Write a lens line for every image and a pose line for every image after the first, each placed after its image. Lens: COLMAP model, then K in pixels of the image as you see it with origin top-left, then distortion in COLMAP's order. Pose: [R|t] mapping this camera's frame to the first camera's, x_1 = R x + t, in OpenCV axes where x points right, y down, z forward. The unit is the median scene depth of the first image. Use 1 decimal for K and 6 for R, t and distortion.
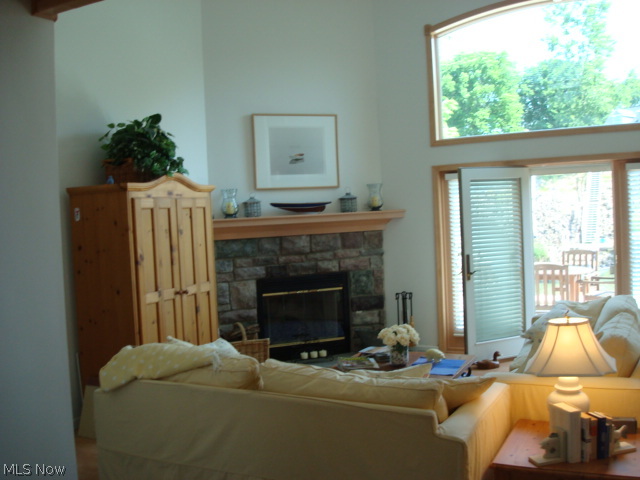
lens RADIAL K [[664.9, 0, 319.7], [0, 664.9, 243.8], [0, 0, 1]] dist [-0.113100, 0.000000]
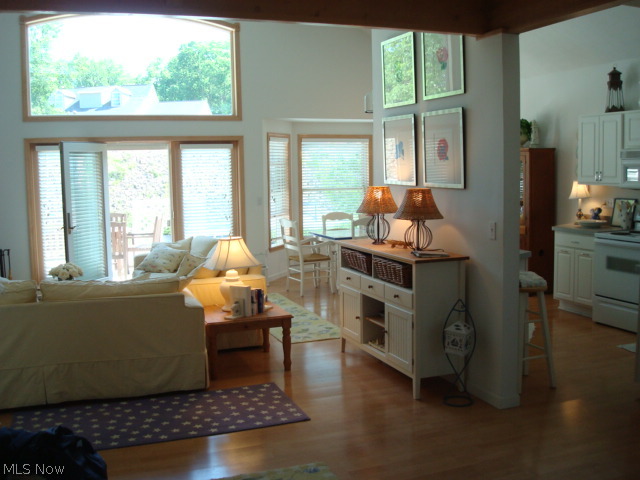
lens RADIAL K [[664.9, 0, 320.9], [0, 664.9, 238.0], [0, 0, 1]] dist [-0.113100, 0.000000]
pose [[0.675030, -0.042924, 0.736541, -0.351772], [0.024087, 0.999056, 0.036147, 0.030172], [-0.737397, -0.006660, 0.675426, -0.158894]]
